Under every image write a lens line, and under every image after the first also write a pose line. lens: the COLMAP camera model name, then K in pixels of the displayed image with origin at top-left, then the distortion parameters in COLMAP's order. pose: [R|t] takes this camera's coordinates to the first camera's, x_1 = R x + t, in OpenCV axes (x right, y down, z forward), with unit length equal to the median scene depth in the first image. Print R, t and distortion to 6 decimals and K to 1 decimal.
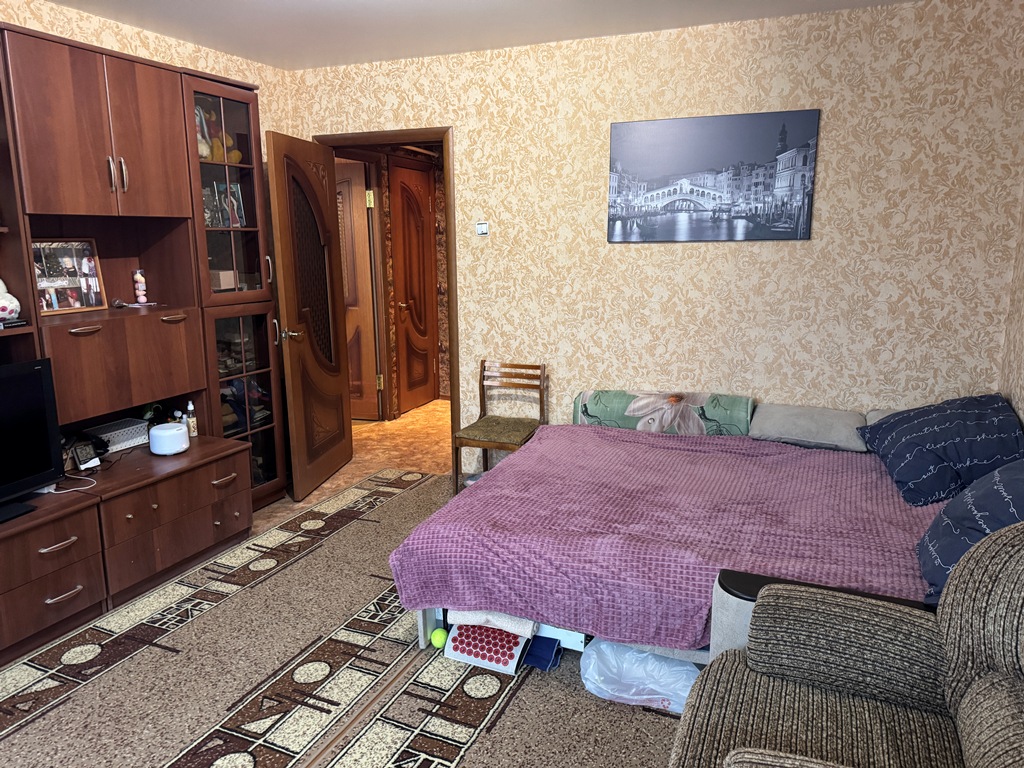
lens RADIAL K [[722.1, 0, 507.5], [0, 722.1, 388.9], [0, 0, 1]] dist [0.081087, -0.099504]
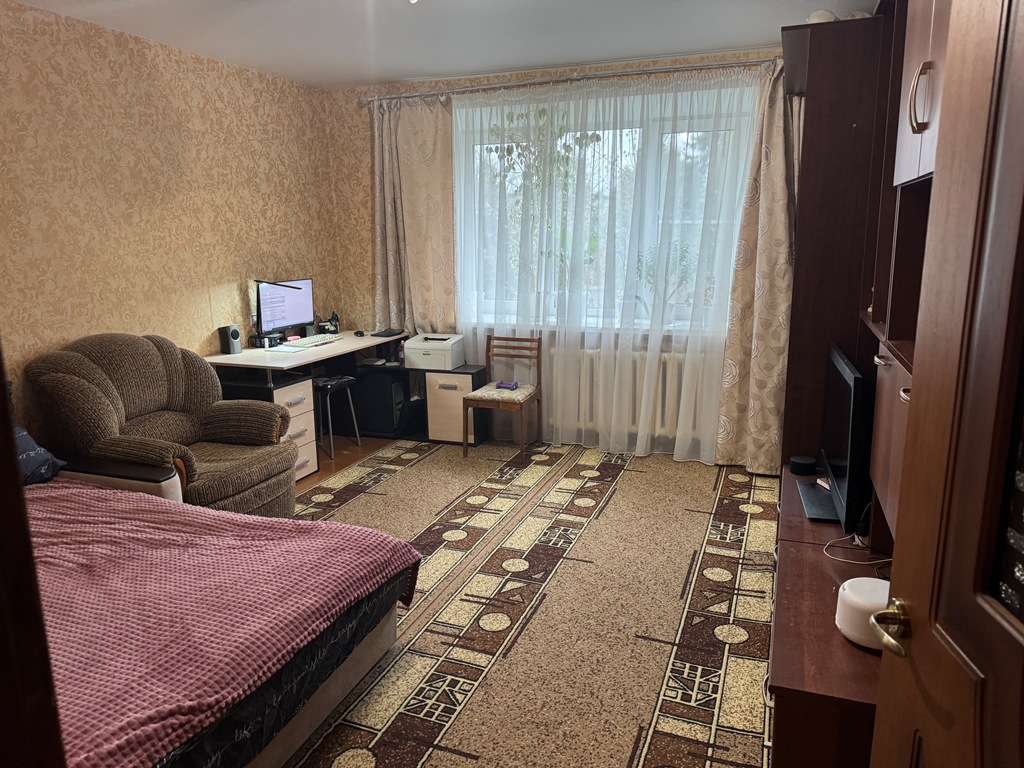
lens RADIAL K [[715.4, 0, 516.2], [0, 715.4, 388.9], [0, 0, 1]] dist [0.111747, -0.160582]
pose [[-0.998127, 0.028941, -0.053892, -0.187421], [0.004021, 0.910136, 0.414291, -0.286266], [0.061039, 0.413298, -0.908548, 1.377946]]
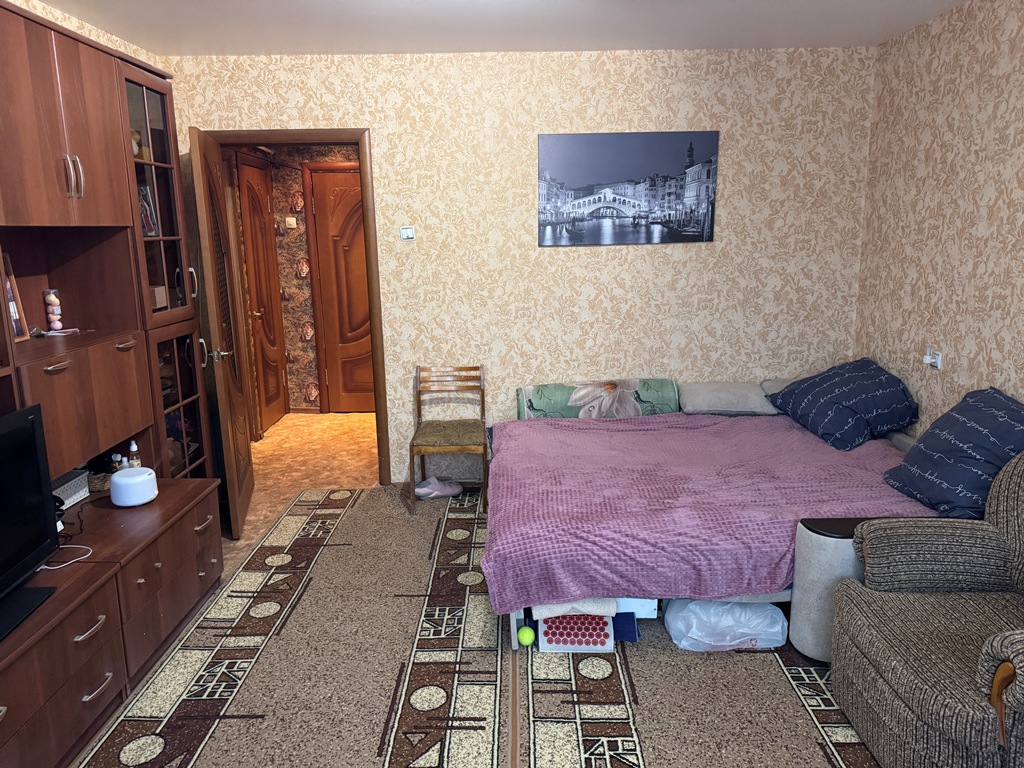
lens RADIAL K [[722.1, 0, 507.5], [0, 722.1, 388.9], [0, 0, 1]] dist [0.081087, -0.099504]
pose [[0.919195, -0.093200, 0.382615, -0.375858], [0.091724, 0.995538, 0.022141, -0.023857], [-0.382972, 0.014743, 0.923642, 0.044361]]
